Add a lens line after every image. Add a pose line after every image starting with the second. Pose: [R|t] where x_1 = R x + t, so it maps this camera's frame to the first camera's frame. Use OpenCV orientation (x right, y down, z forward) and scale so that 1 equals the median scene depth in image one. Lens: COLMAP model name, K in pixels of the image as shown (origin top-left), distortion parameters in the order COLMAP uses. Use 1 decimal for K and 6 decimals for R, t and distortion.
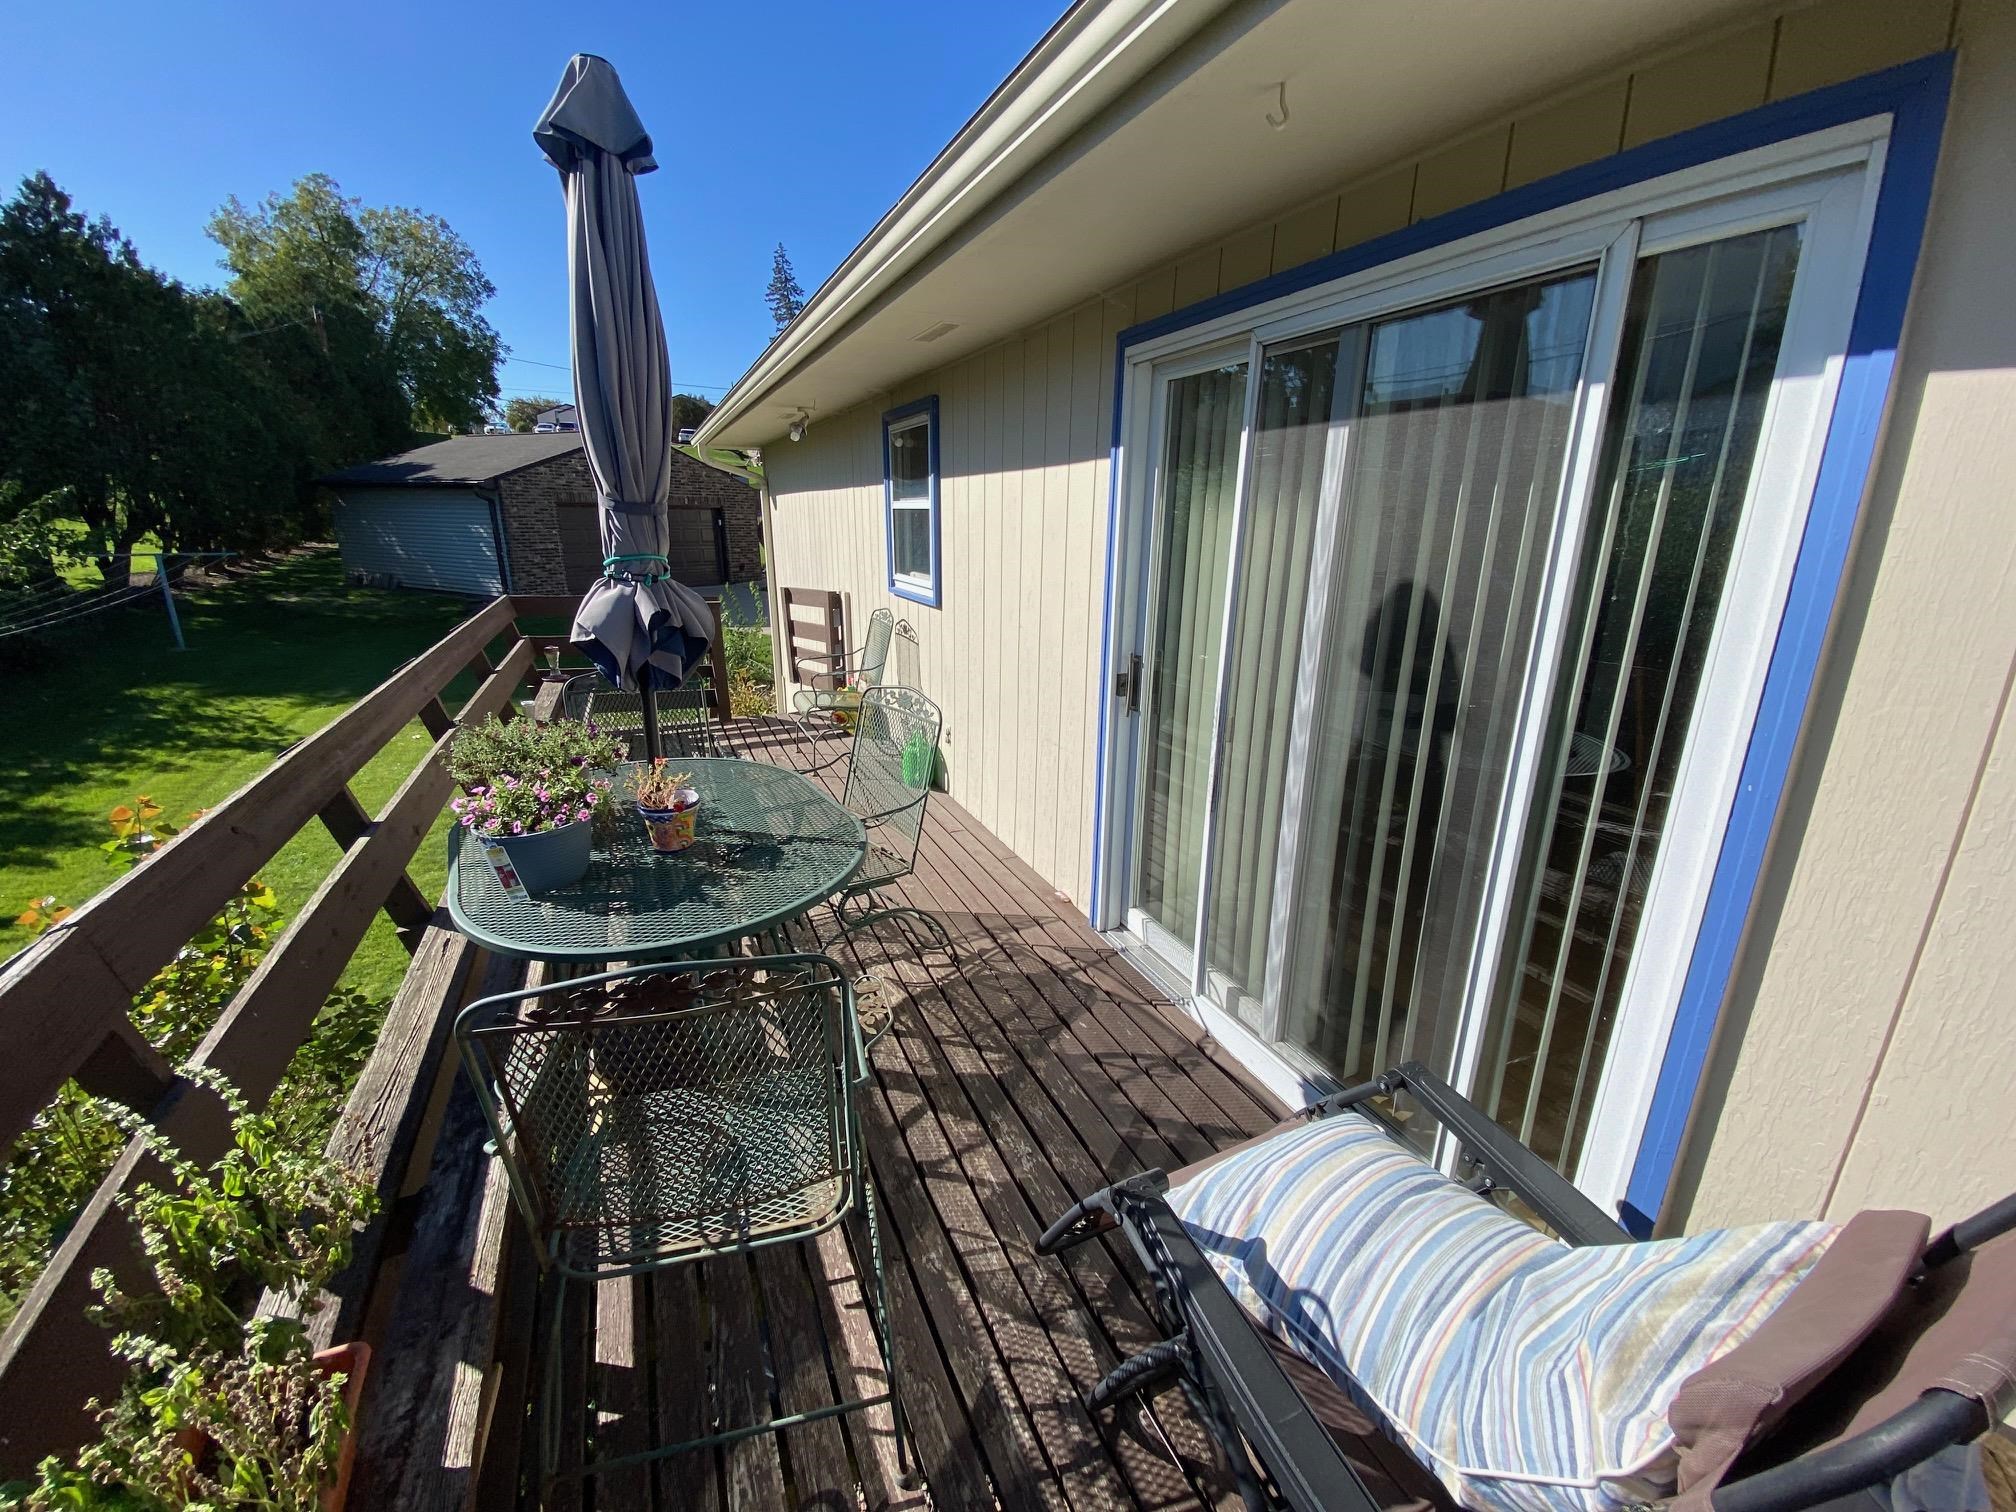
lens RADIAL K [[810.6, 0, 1008.0], [0, 810.6, 756.0], [0, 0, 1]] dist [-0.001609, -0.011228]
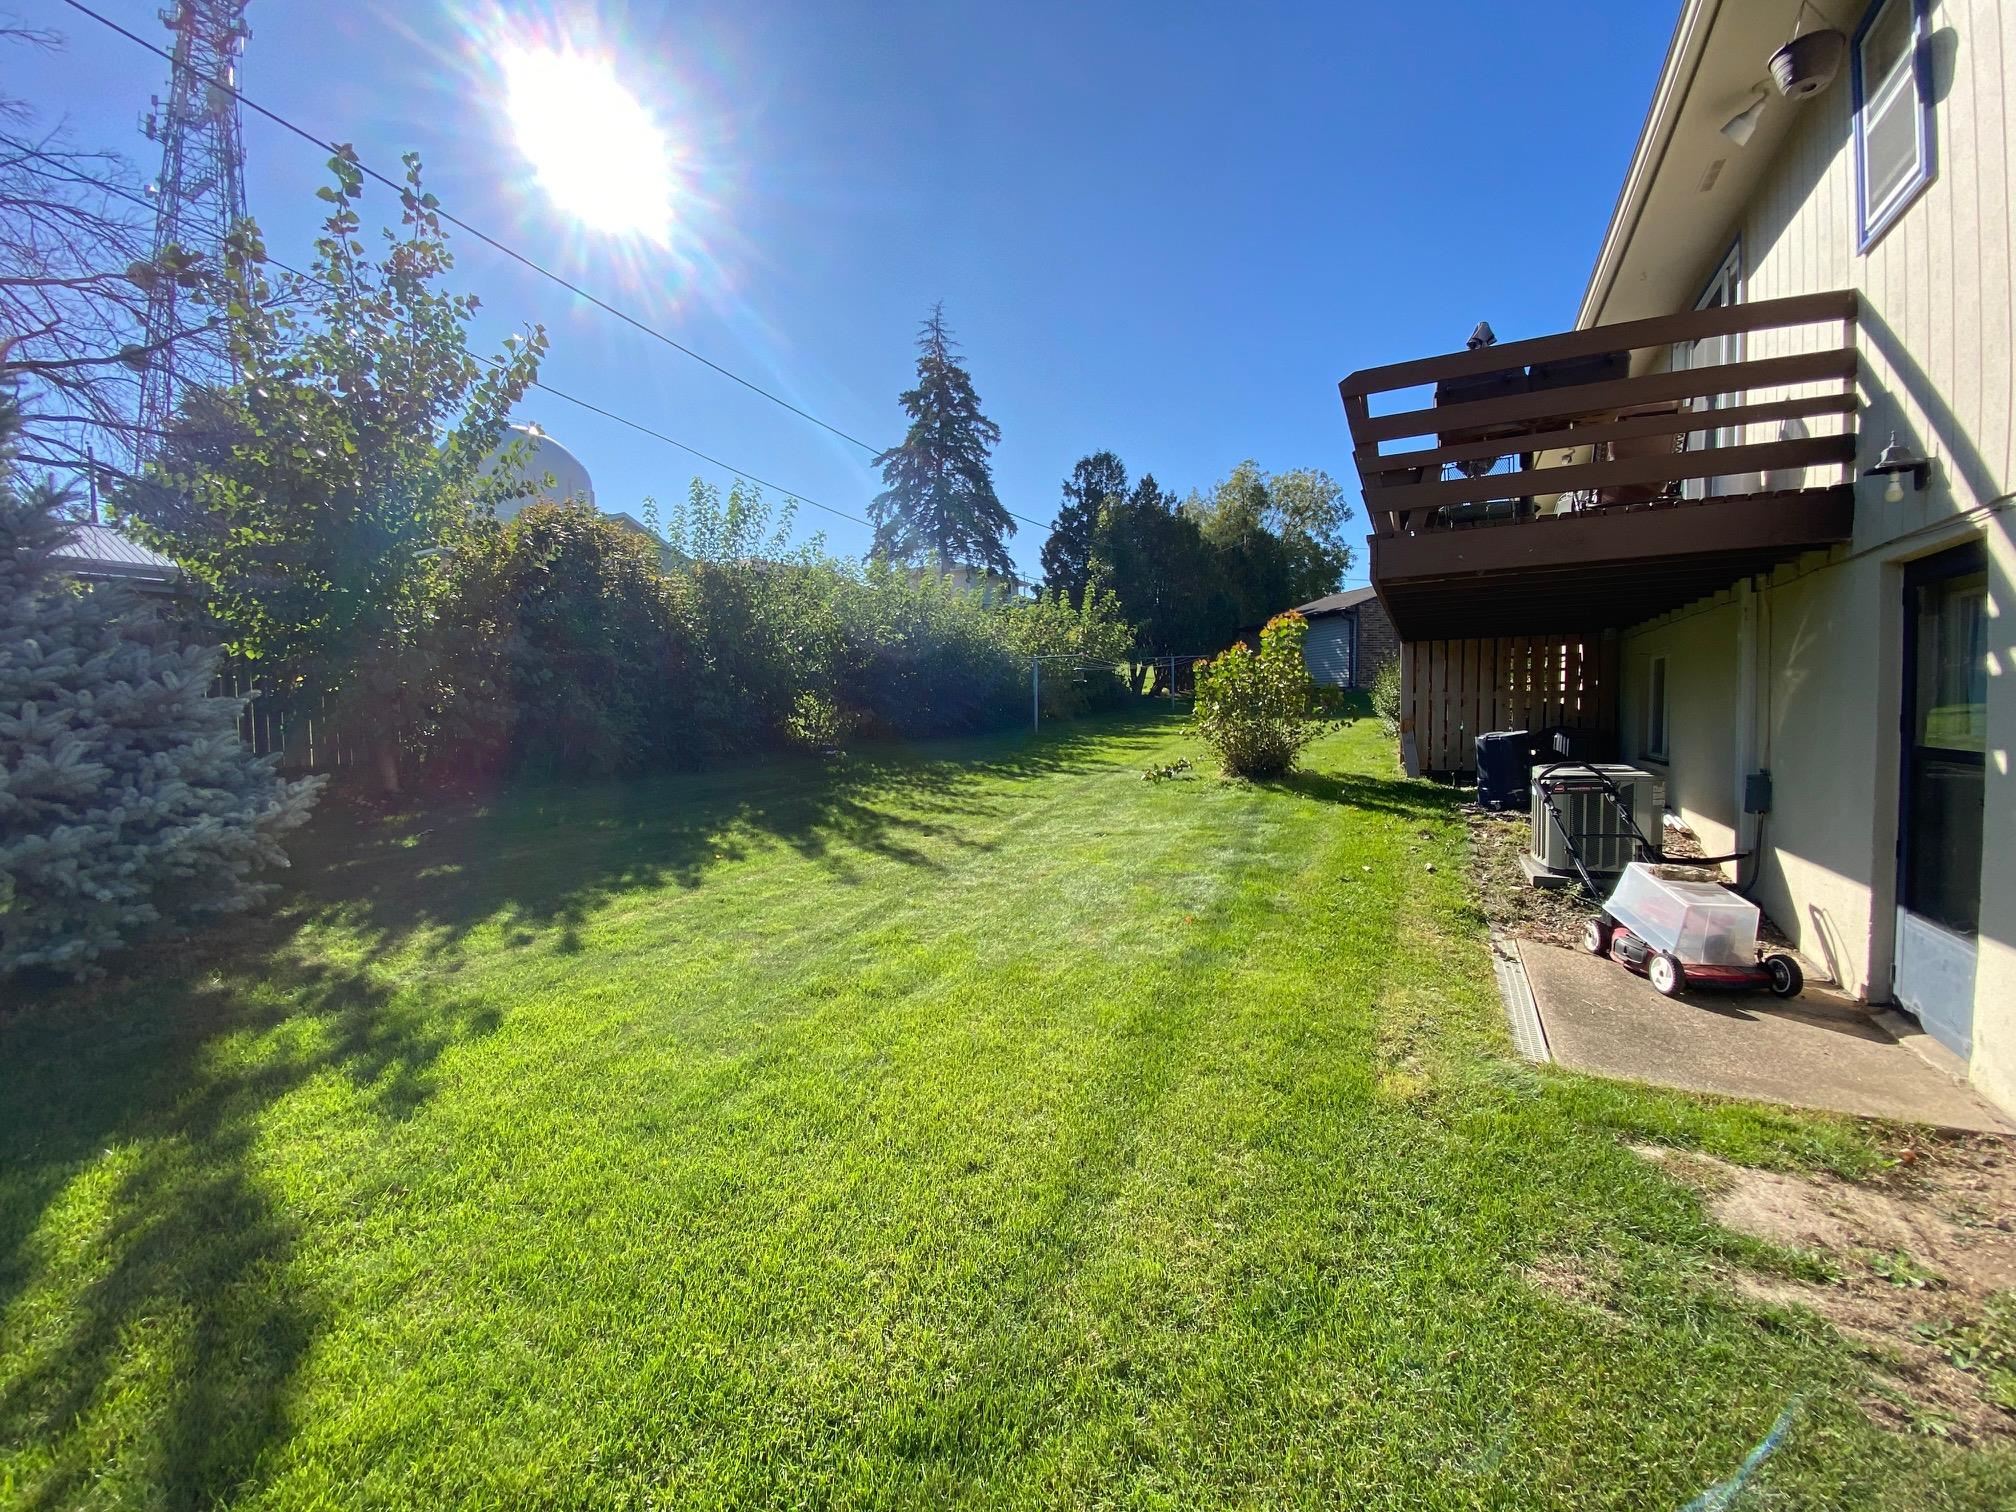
lens RADIAL K [[804.8, 0, 1014.4], [0, 804.8, 783.1], [0, 0, 1]] dist [0.024550, -0.014567]
pose [[0.631830, 0.044719, -0.773816, 0.052499], [-0.206823, 0.971865, -0.112709, 0.111193], [0.747004, 0.231256, 0.623303, -0.129481]]
